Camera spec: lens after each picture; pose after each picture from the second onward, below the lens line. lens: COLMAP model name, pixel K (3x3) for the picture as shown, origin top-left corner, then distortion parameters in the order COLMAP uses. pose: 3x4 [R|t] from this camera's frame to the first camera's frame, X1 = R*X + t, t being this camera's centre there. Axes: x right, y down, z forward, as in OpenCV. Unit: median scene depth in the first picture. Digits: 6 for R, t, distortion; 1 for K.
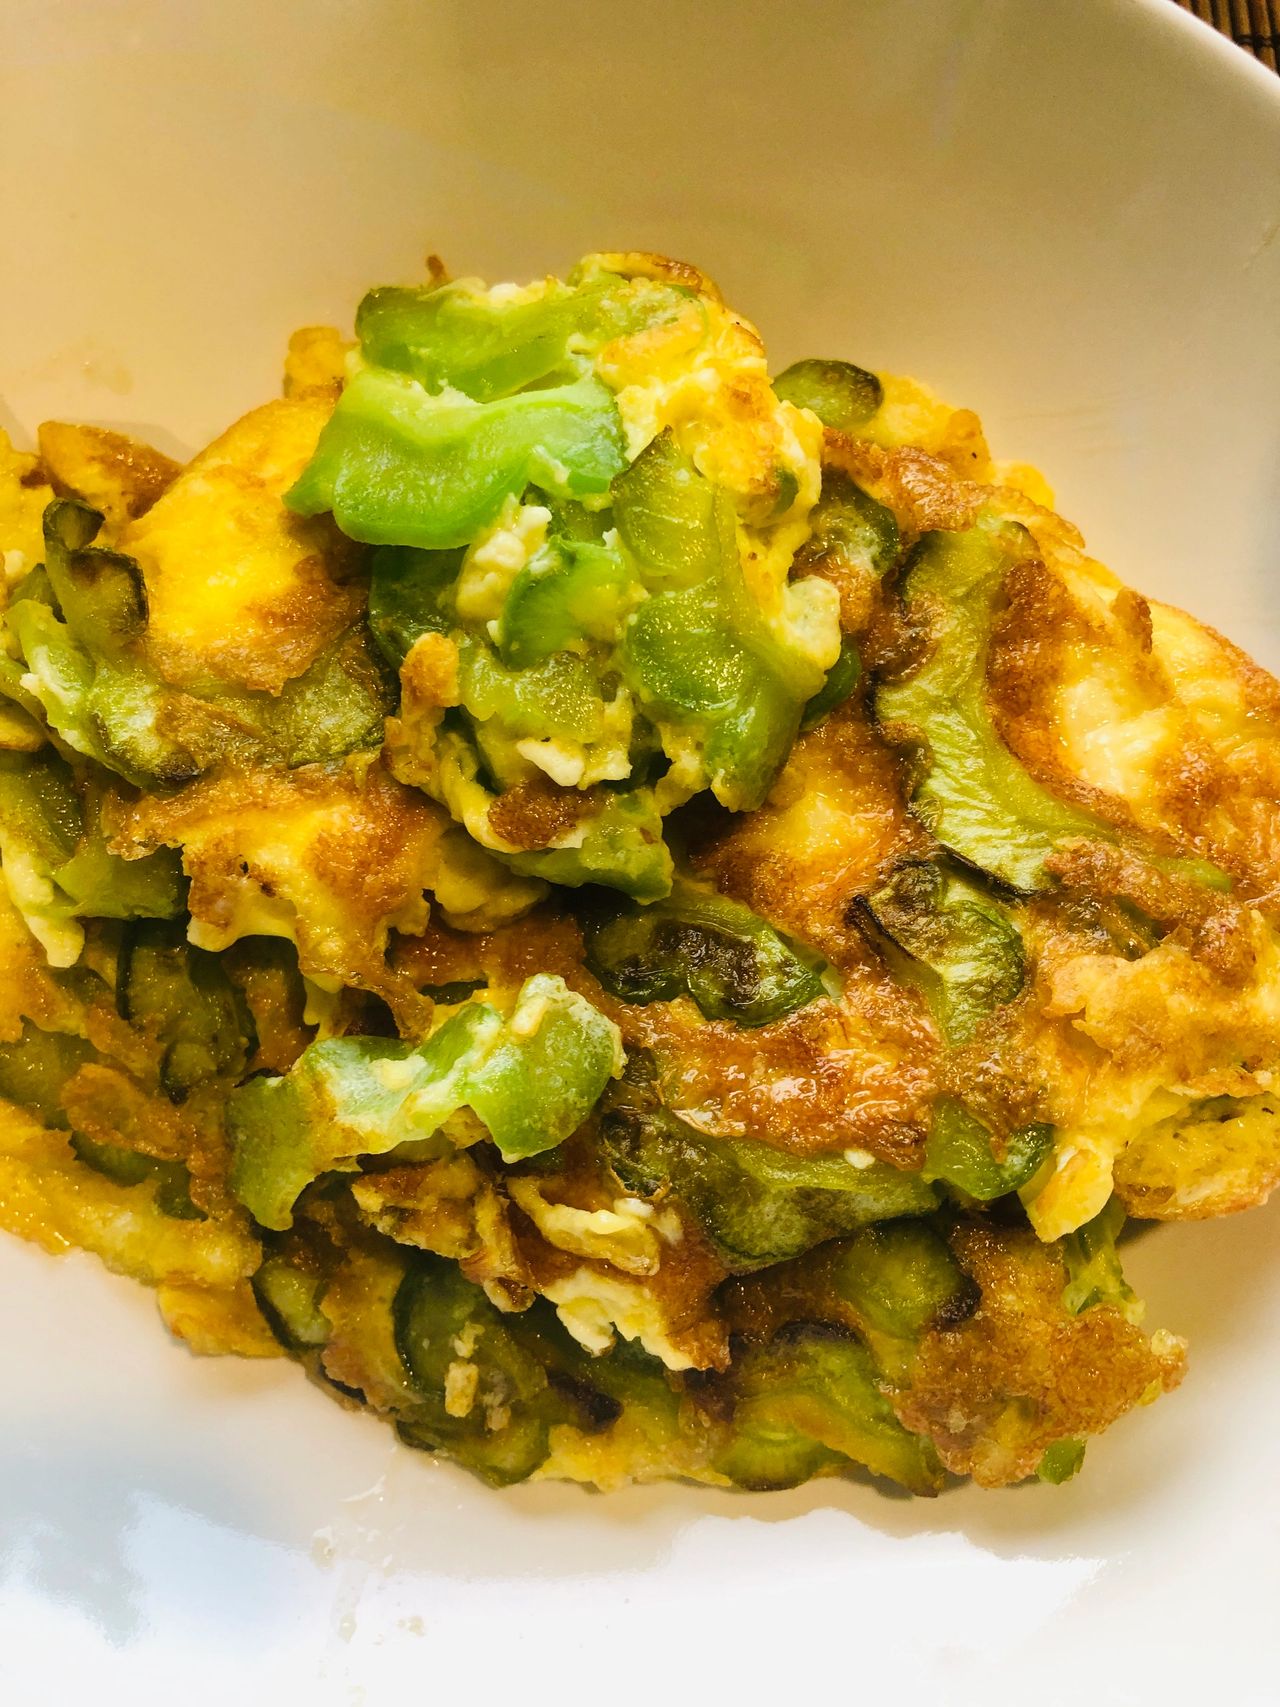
lens RADIAL K [[1404.5, 0, 646.3], [0, 1404.5, 852.7], [0, 0, 1]] dist [0.010164, -0.008330]
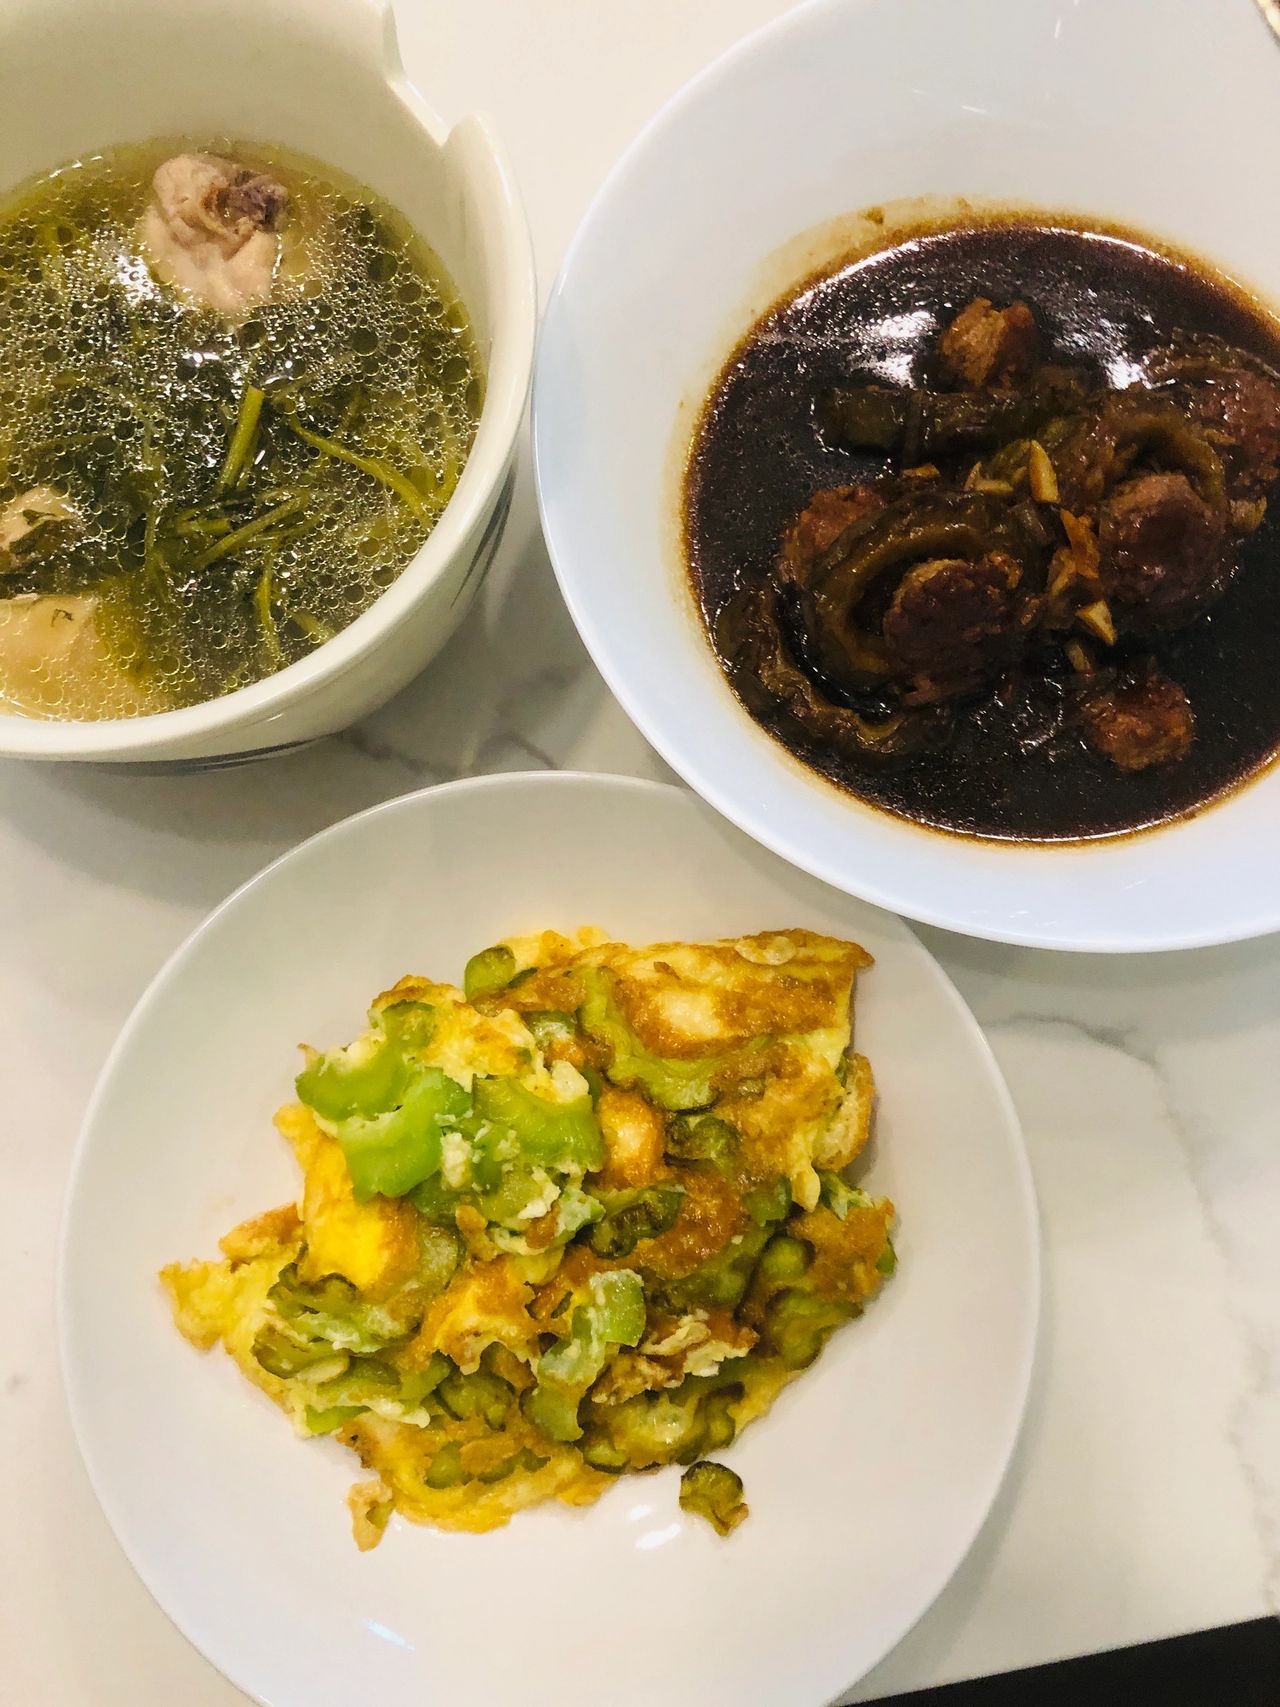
lens RADIAL K [[1404.5, 0, 638.2], [0, 1404.5, 859.3], [0, 0, 1]] dist [0.010164, -0.008330]
pose [[0.720052, -0.683330, 0.120767, 0.172616], [0.684348, 0.728090, 0.039410, -0.447532], [-0.114859, 0.054269, 0.991898, -1.346668]]
